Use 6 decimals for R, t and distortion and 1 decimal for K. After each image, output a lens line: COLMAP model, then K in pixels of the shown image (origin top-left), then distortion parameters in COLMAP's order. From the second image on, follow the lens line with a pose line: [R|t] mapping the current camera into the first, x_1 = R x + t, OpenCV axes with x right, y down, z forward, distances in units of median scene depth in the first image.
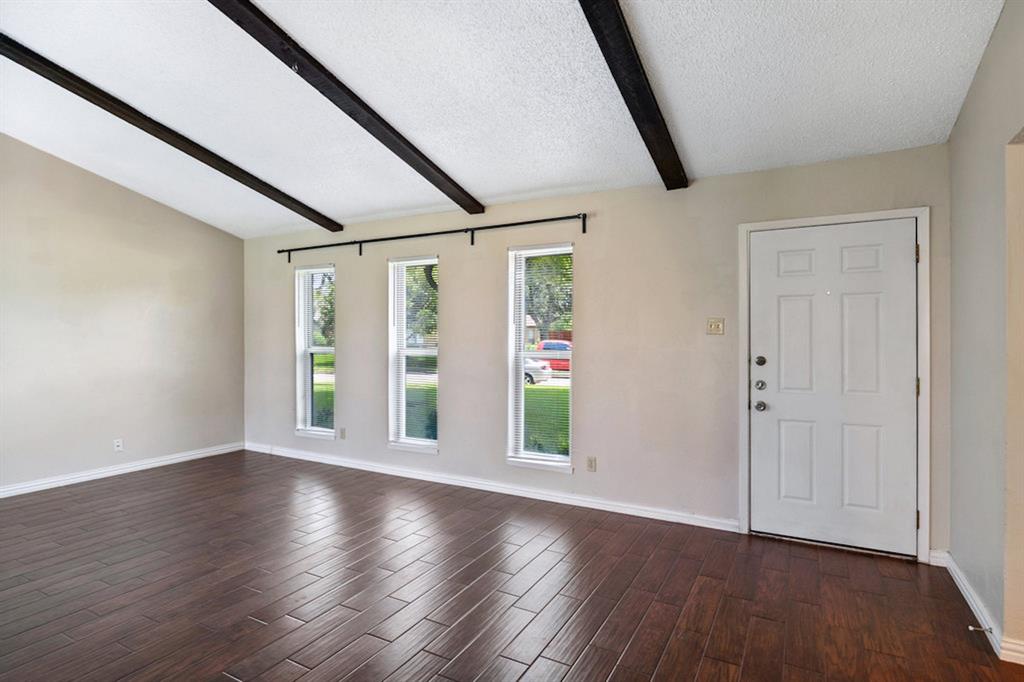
lens RADIAL K [[532.7, 0, 509.8], [0, 532.7, 338.8], [0, 0, 1]] dist [0.002651, 0.000515]
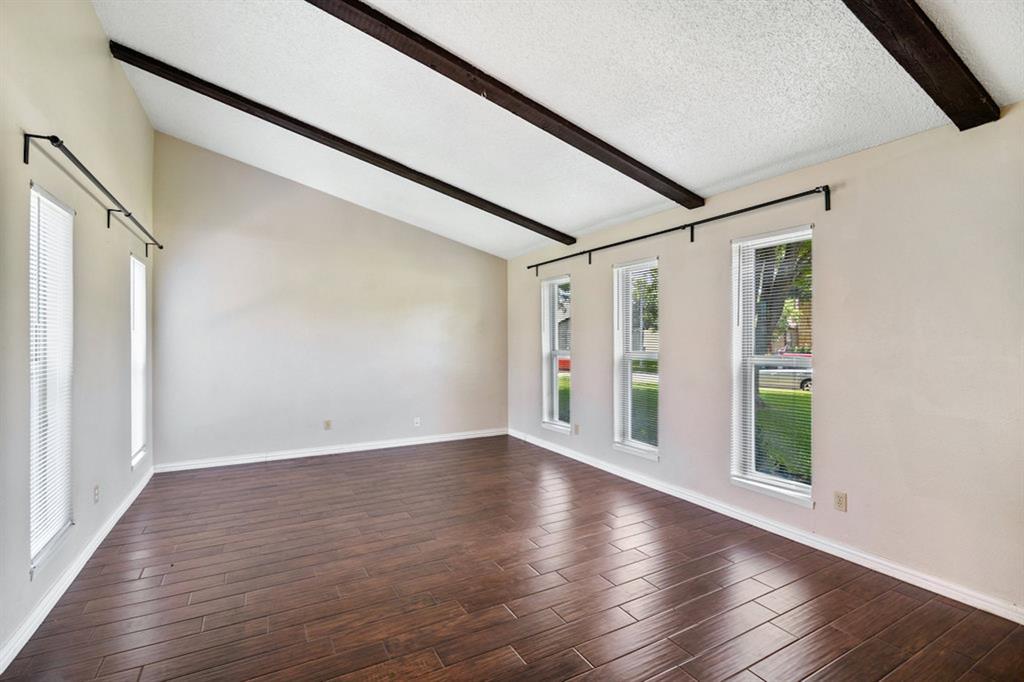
lens RADIAL K [[470.8, 0, 514.5], [0, 470.8, 340.6], [0, 0, 1]] dist [-0.004983, 0.001110]
pose [[0.849391, -0.001898, -0.527760, 0.099336], [0.001016, 0.999998, -0.001960, -0.002172], [0.527762, 0.001129, 0.849391, 0.137118]]
